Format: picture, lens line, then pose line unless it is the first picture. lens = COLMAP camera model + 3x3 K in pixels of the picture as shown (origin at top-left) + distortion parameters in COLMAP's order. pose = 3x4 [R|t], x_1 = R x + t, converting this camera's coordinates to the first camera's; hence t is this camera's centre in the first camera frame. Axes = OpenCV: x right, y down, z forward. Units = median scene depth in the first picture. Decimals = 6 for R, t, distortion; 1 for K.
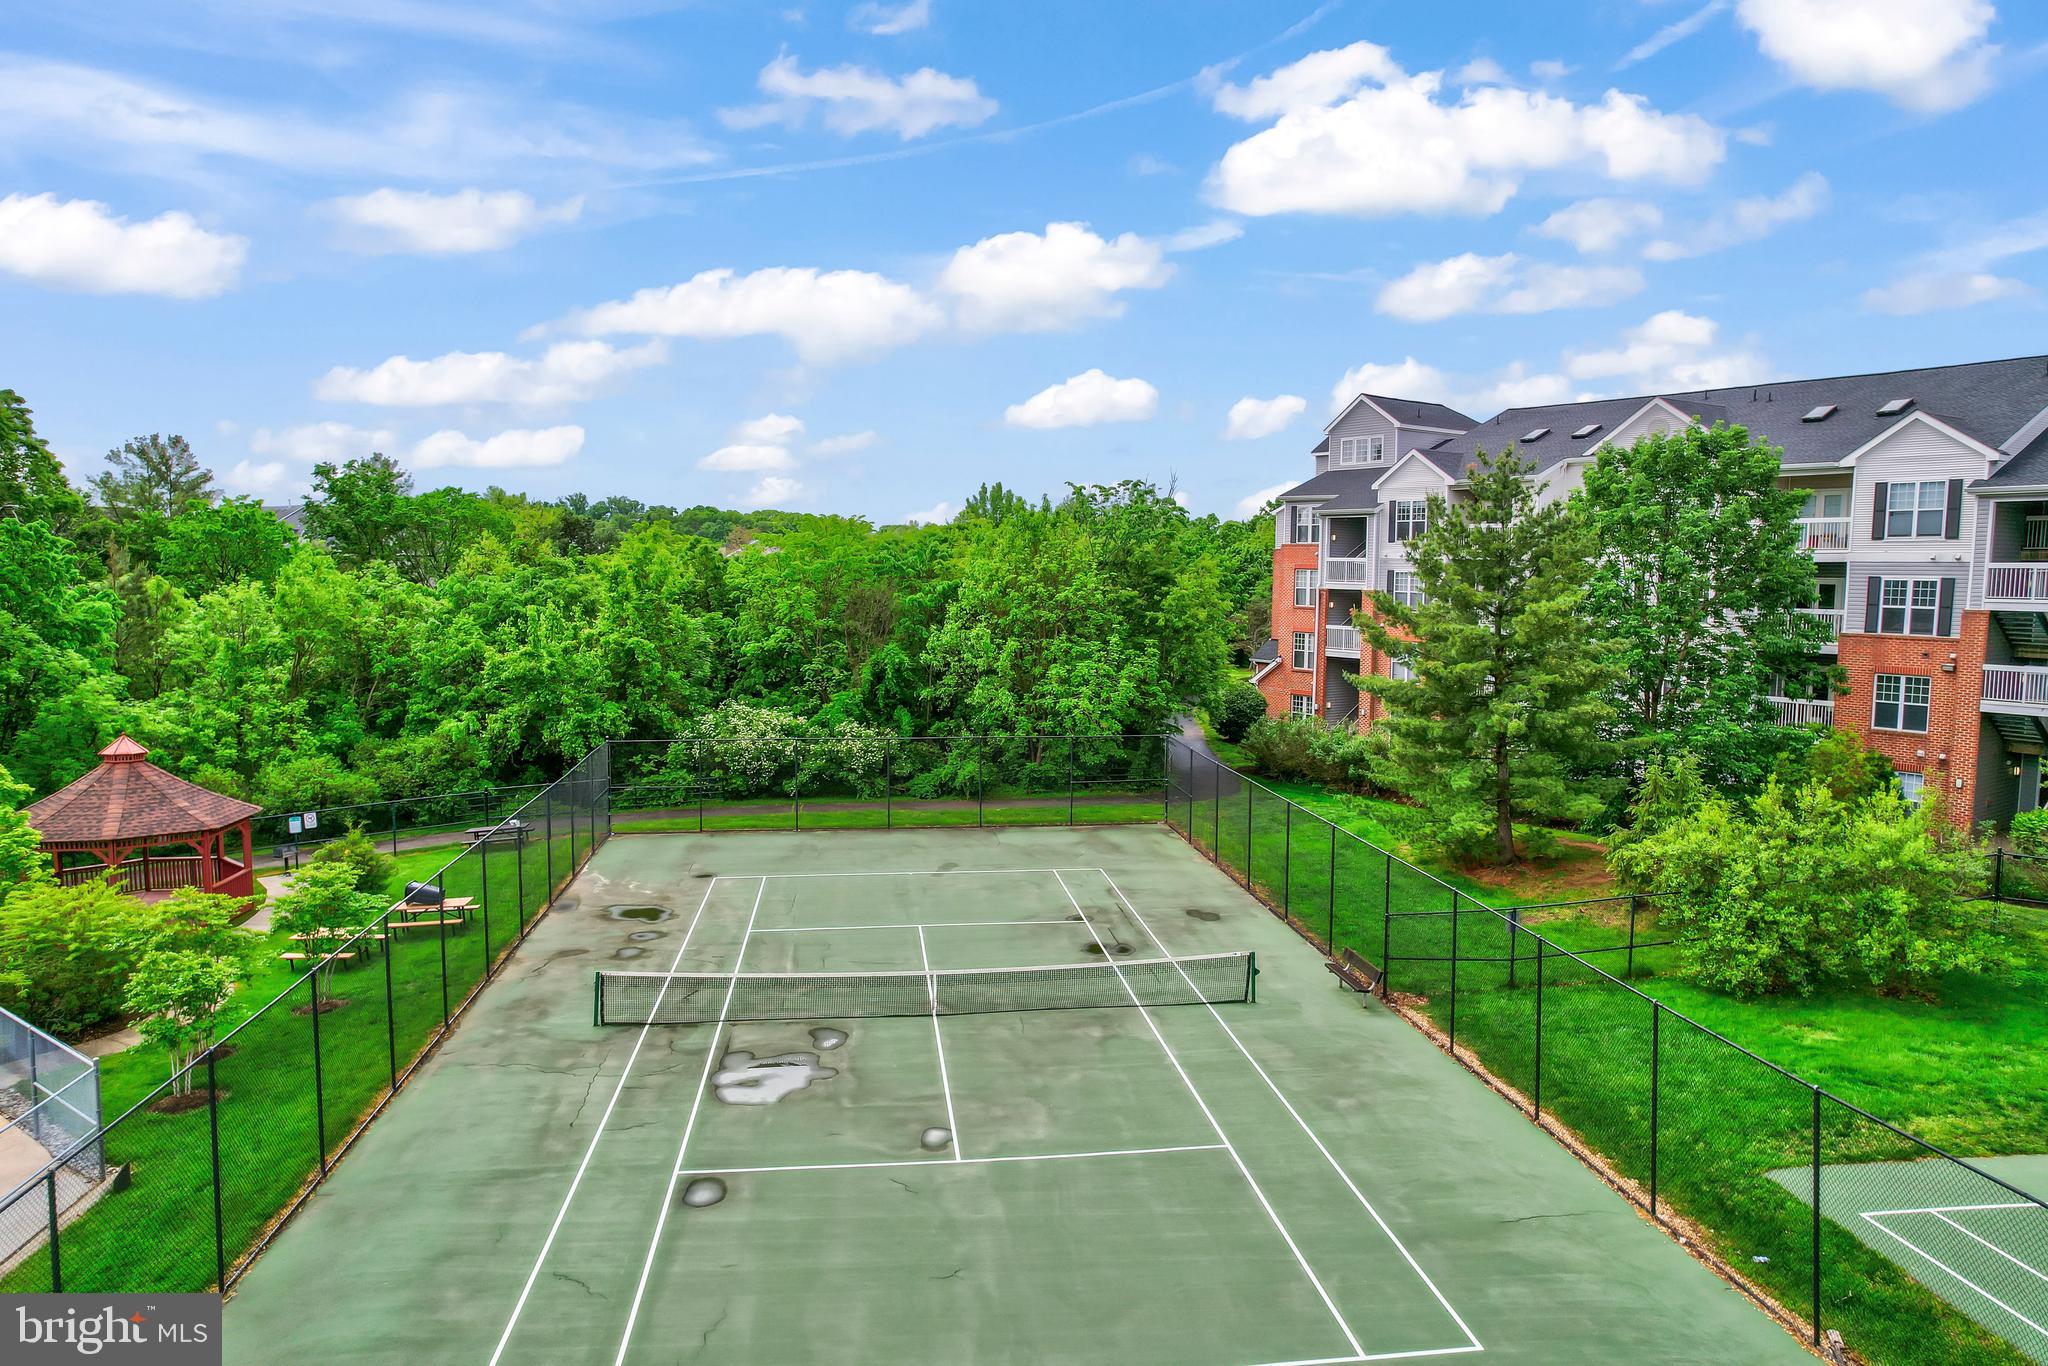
lens RADIAL K [[1282.9, 0, 1004.5], [0, 1282.9, 672.1], [0, 0, 1]] dist [-0.007694, 0.019330]
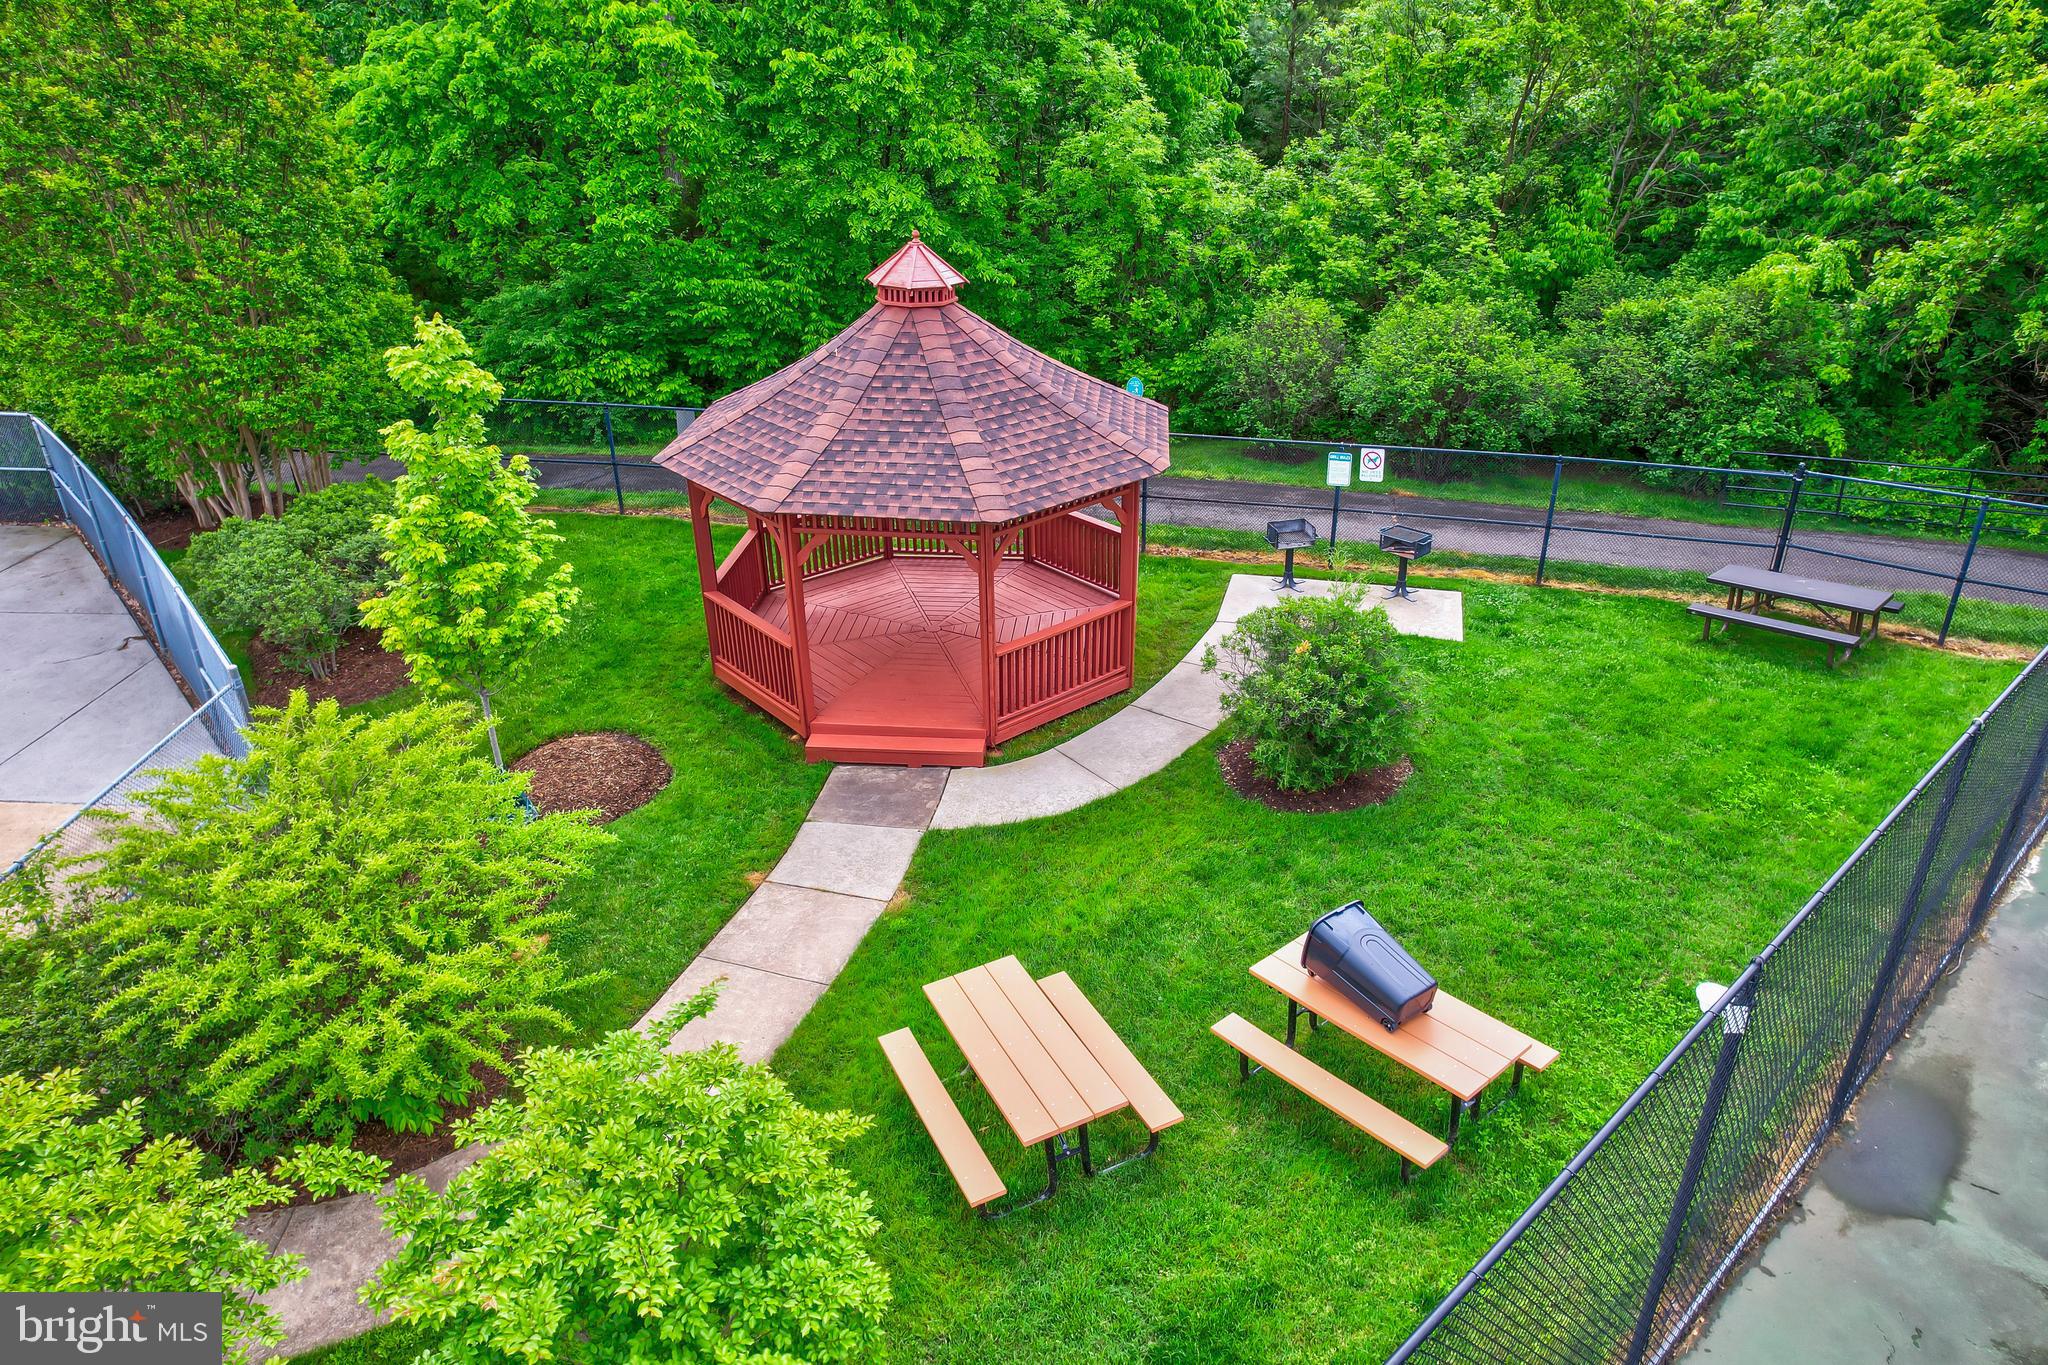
lens RADIAL K [[1290.7, 0, 1019.2], [0, 1290.7, 667.7], [0, 0, 1]] dist [-0.004795, 0.001966]
pose [[0.562902, 0.368888, -0.739637, -0.286282], [-0.055201, 0.909658, 0.411673, 0.000243], [0.824678, -0.190903, 0.532411, 0.736947]]
